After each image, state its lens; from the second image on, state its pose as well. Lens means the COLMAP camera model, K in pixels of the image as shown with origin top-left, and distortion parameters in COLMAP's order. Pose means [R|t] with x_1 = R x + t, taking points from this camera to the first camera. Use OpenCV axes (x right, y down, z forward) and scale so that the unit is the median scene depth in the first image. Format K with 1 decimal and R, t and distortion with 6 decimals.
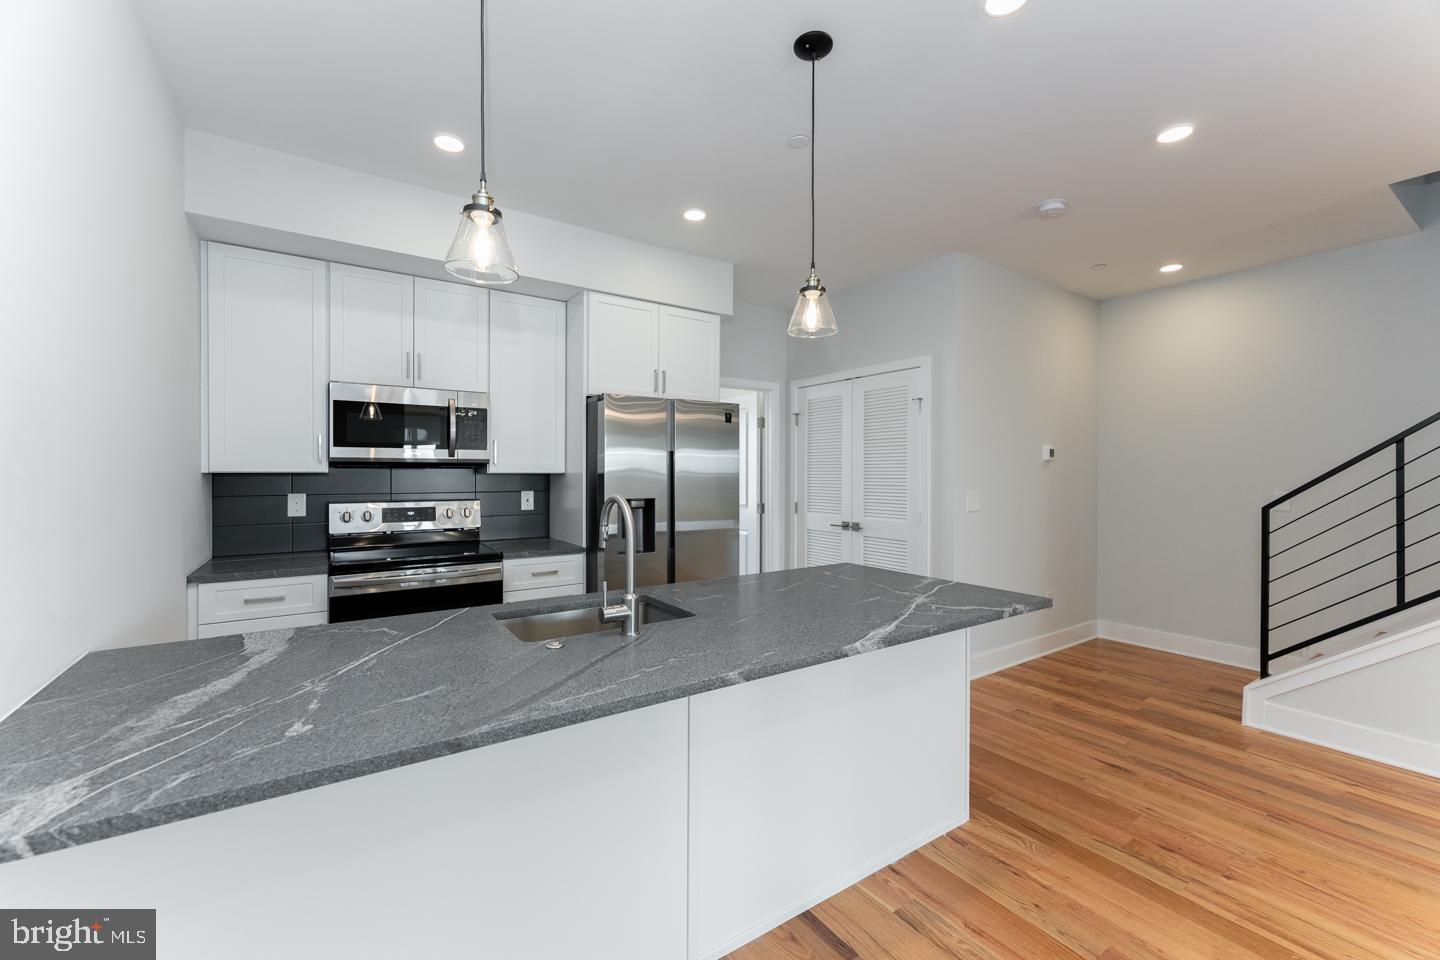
lens RADIAL K [[592.1, 0, 748.2], [0, 592.1, 471.6], [0, 0, 1]] dist [-0.010721, -0.000093]
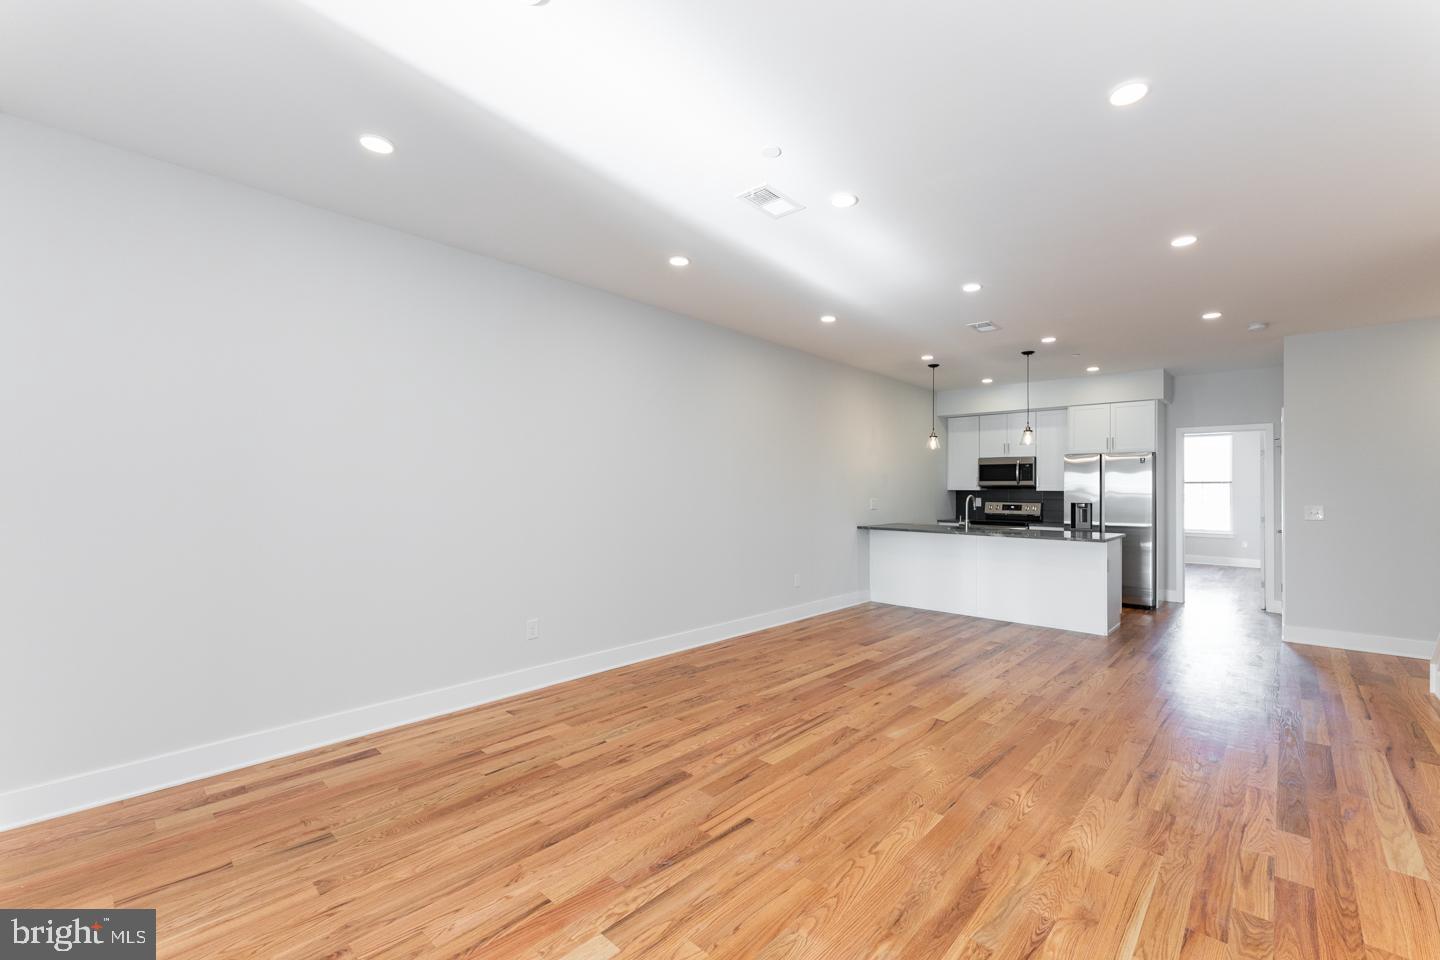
lens RADIAL K [[586.9, 0, 781.8], [0, 586.9, 480.0], [0, 0, 1]] dist [0.000939, 0.000167]
pose [[0.276700, -0.019655, -0.960755, 1.601937], [-0.010818, 0.999664, -0.023566, 0.026924], [0.960895, 0.016914, 0.276394, -0.642146]]
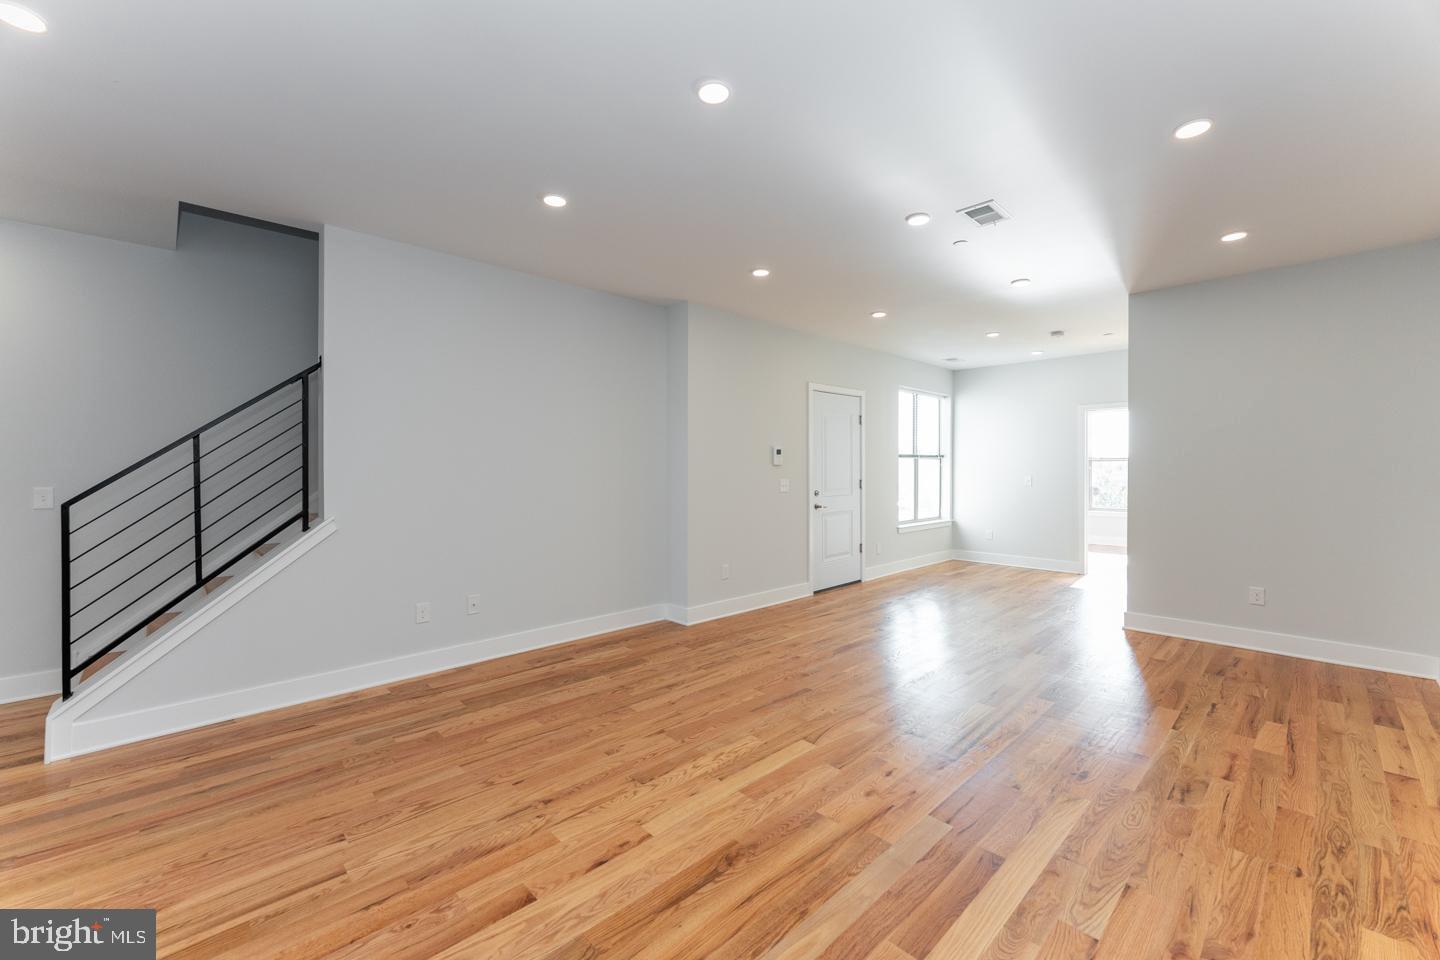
lens RADIAL K [[581.0, 0, 688.4], [0, 581.0, 473.2], [0, 0, 1]] dist [0.005933, -0.000175]
pose [[-0.119812, -0.014112, 0.992696, -0.094992], [0.004925, 0.999878, 0.014809, 0.005162], [-0.992784, 0.006663, -0.119728, 0.170501]]
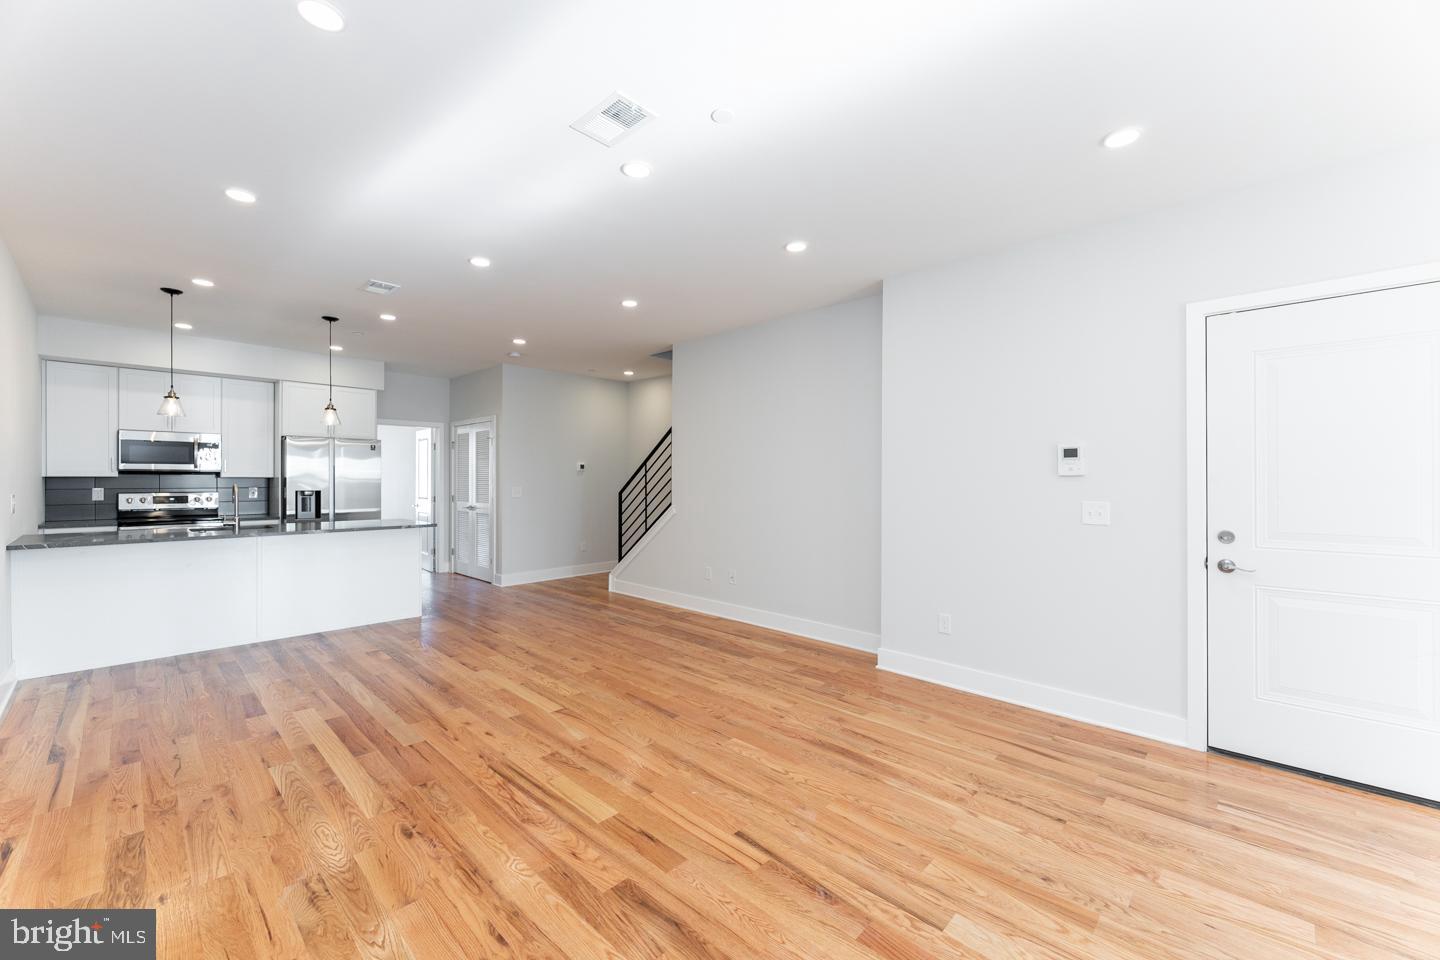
lens RADIAL K [[561.8, 0, 705.9], [0, 561.8, 477.0], [0, 0, 1]] dist [0.001808, 0.000133]
pose [[0.983477, -0.002466, 0.181017, 0.787563], [0.003915, 0.999963, -0.007648, 0.022488], [-0.180992, 0.008230, 0.983450, -1.080317]]
